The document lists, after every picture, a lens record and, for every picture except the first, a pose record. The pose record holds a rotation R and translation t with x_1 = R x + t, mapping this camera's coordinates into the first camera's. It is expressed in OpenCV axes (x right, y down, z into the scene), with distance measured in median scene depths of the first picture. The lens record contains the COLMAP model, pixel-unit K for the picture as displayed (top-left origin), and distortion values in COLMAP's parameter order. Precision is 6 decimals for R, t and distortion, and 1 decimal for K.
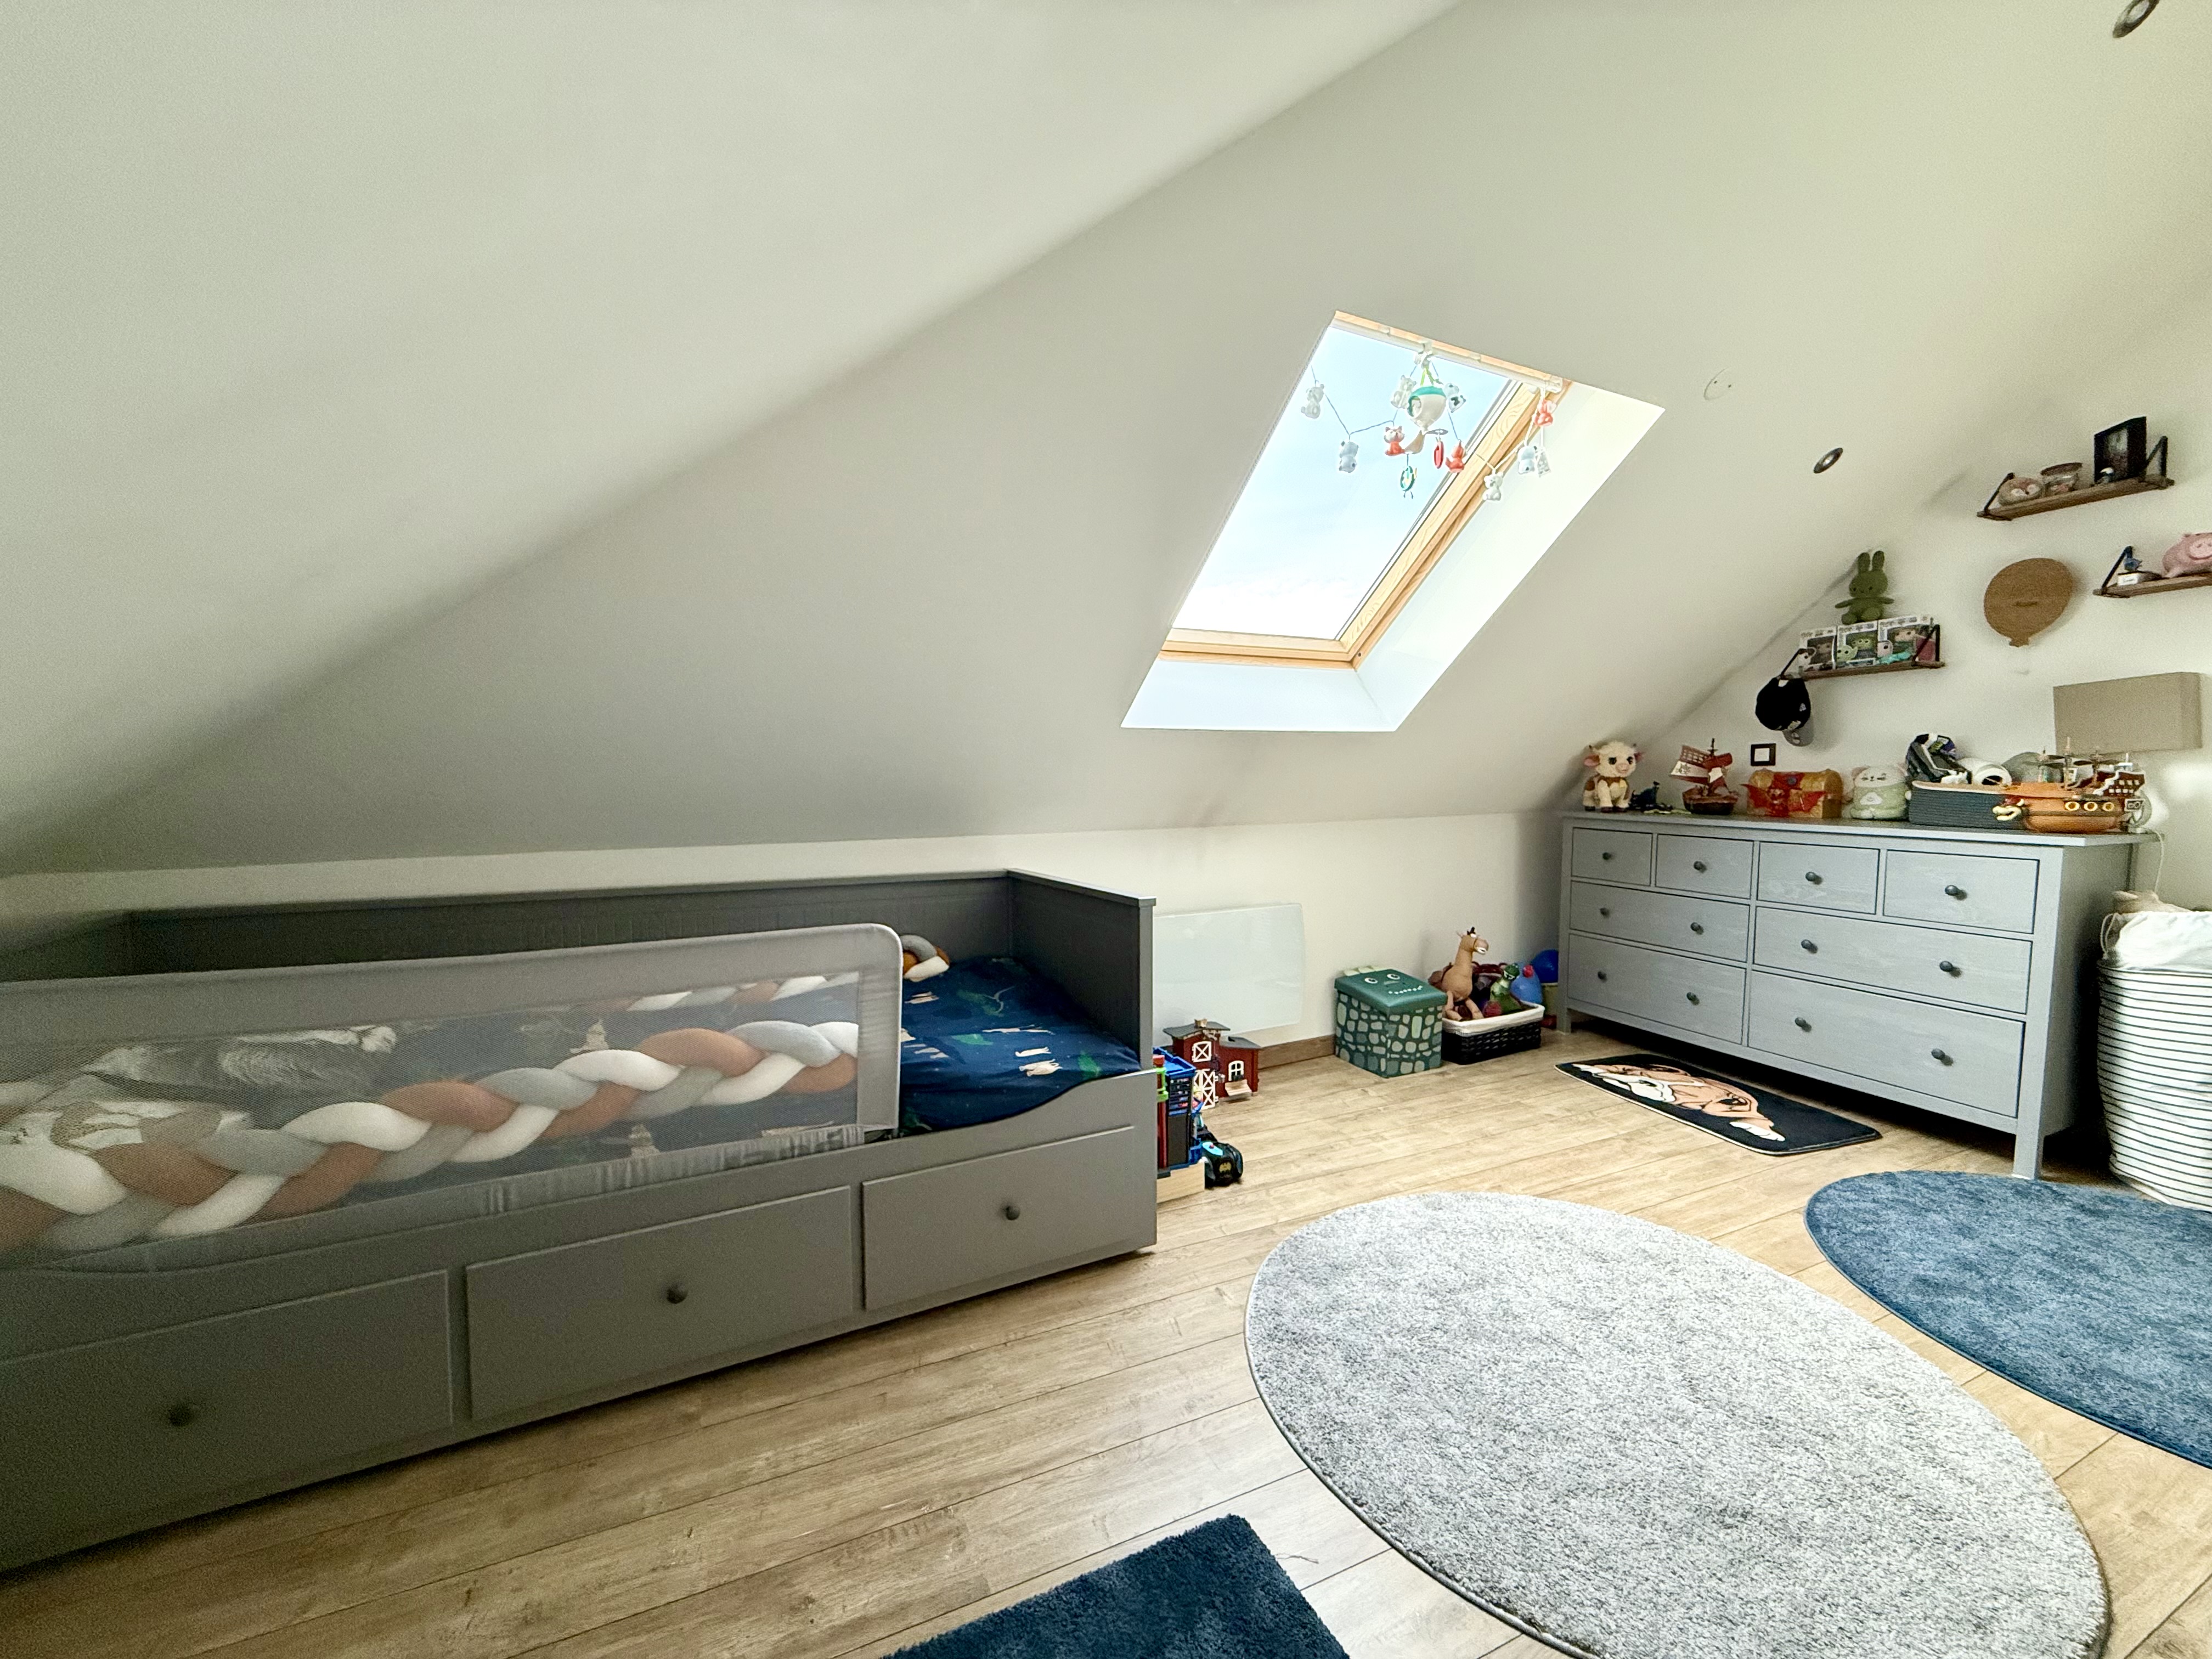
lens RADIAL K [[880.2, 0, 1101.5], [0, 880.2, 831.0], [0, 0, 1]] dist [0.000179, 0.000102]
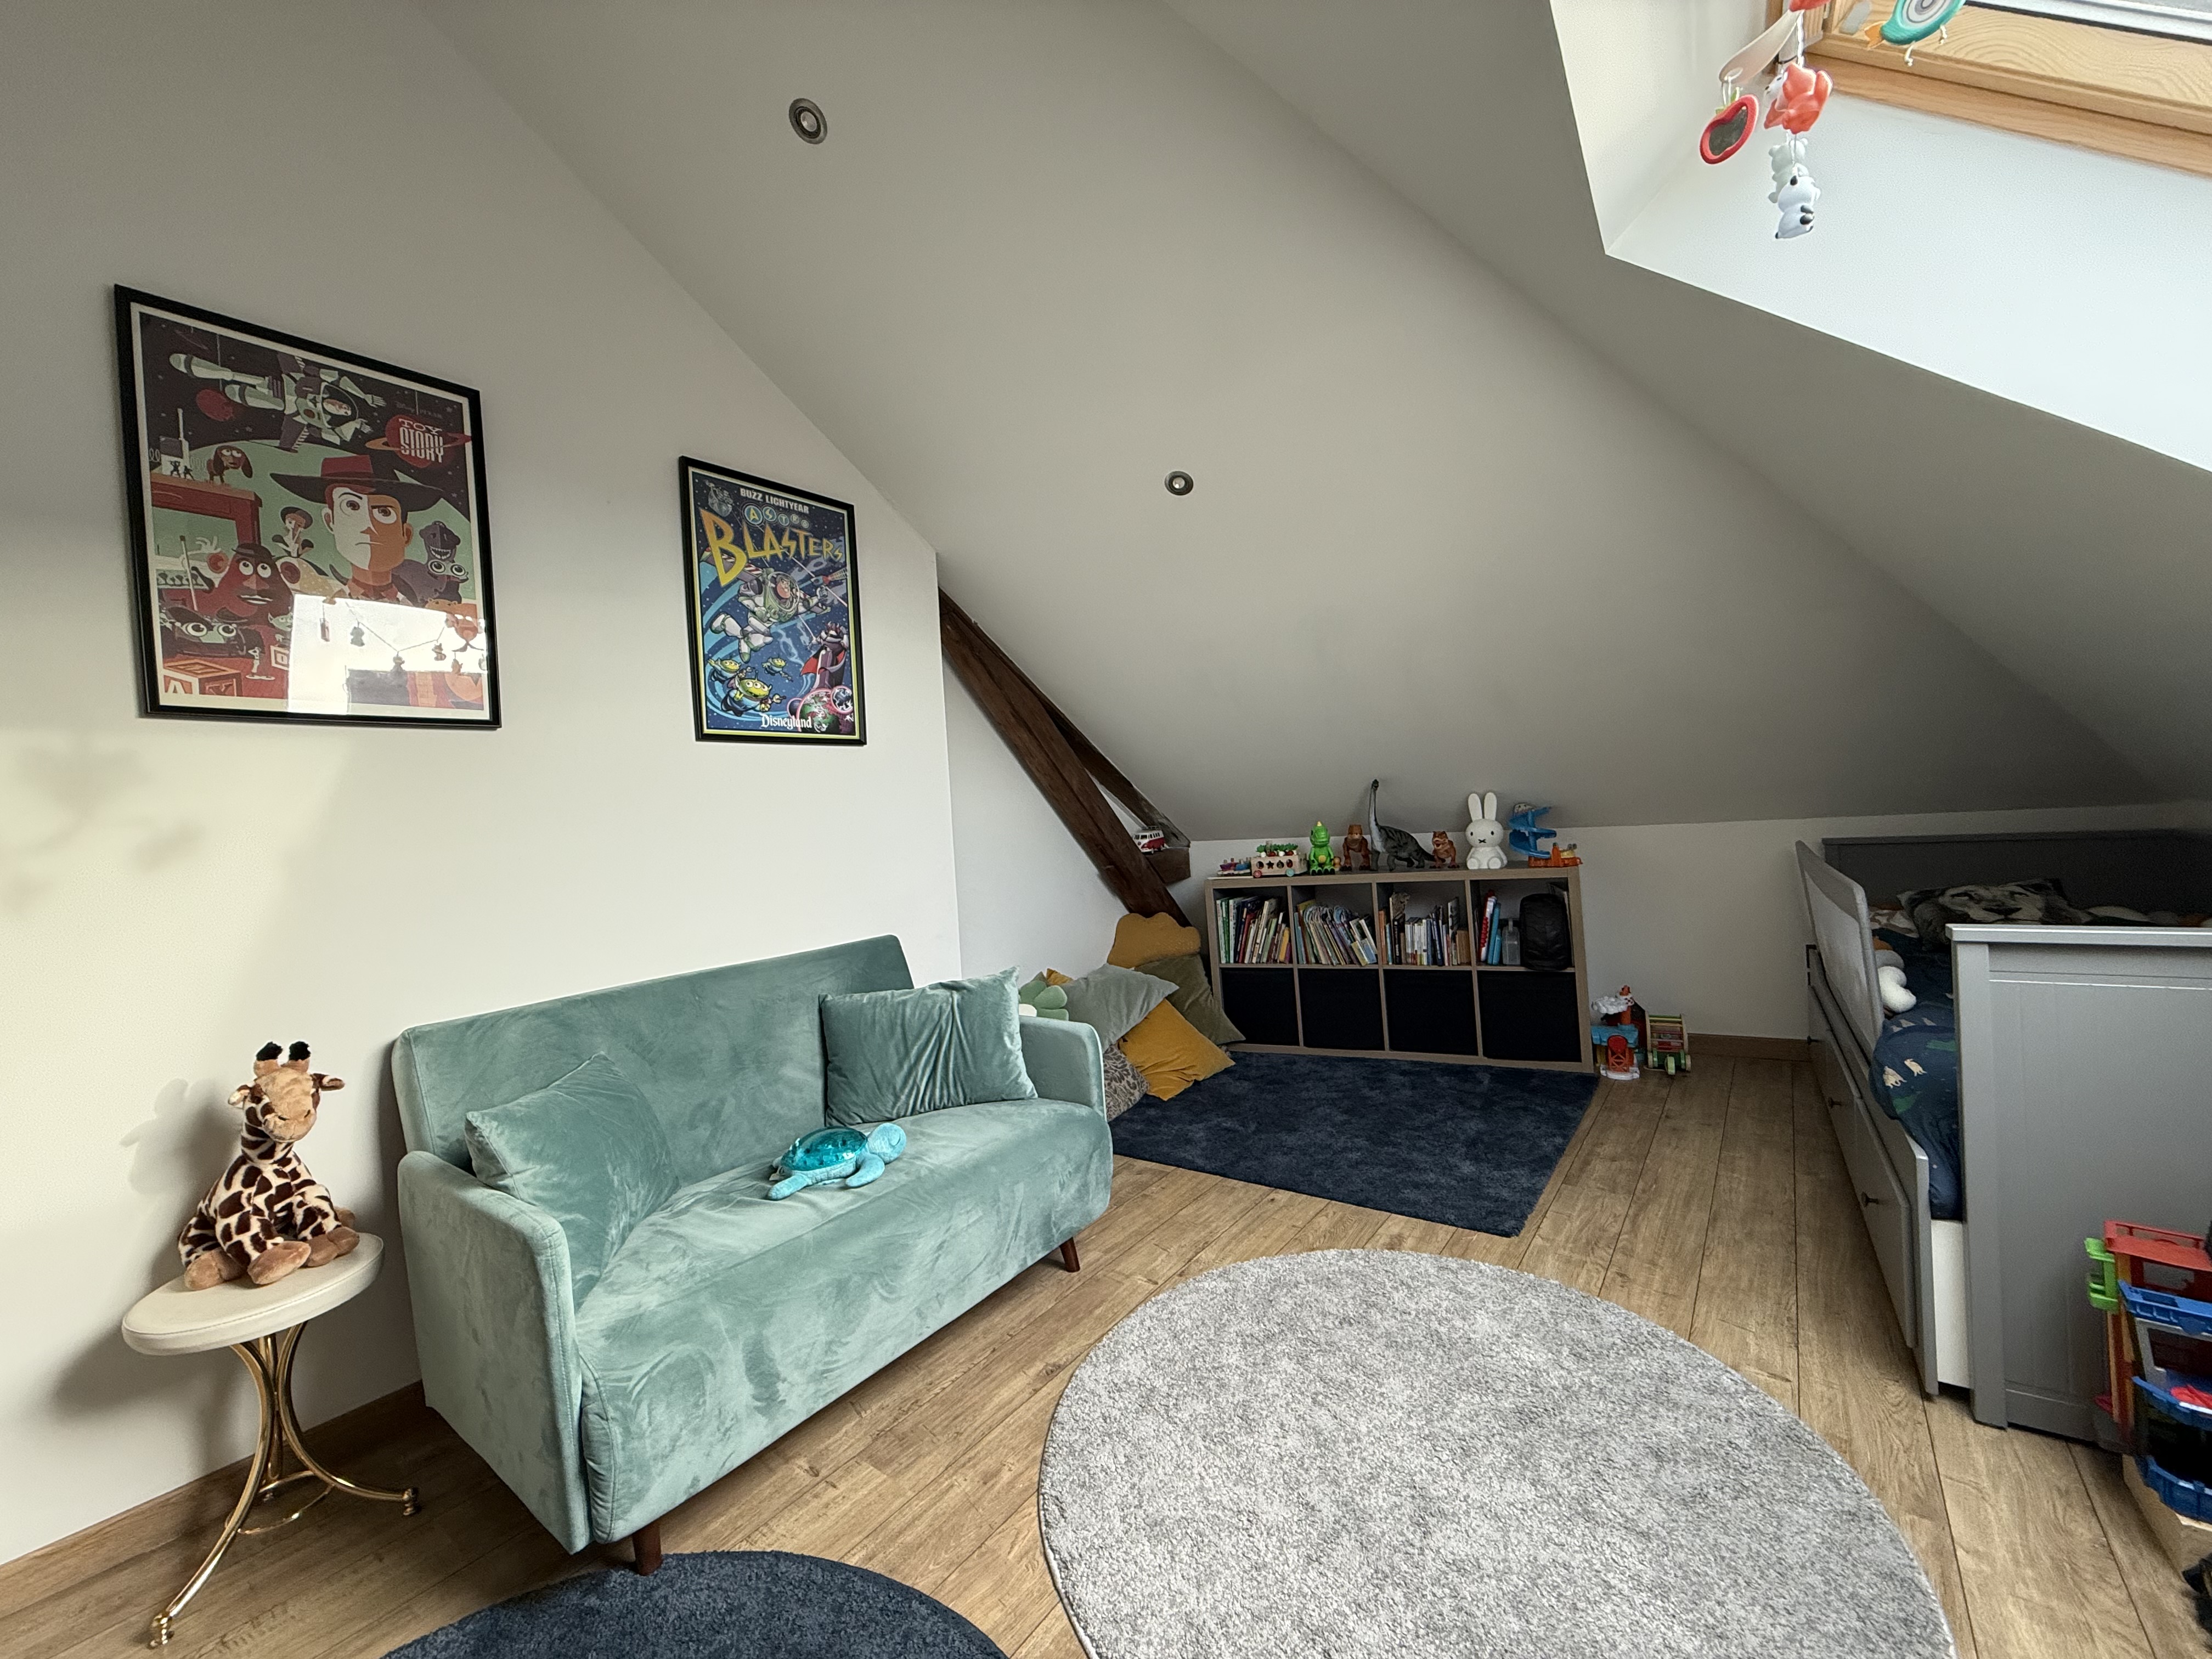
lens RADIAL K [[880.2, 0, 1106.6], [0, 880.2, 824.2], [0, 0, 1]] dist [0.000179, 0.000102]
pose [[-0.880330, 0.068859, -0.469337, 1.497307], [0.036301, 0.996286, 0.078081, -0.133702], [0.472971, 0.051700, -0.879560, 1.984648]]
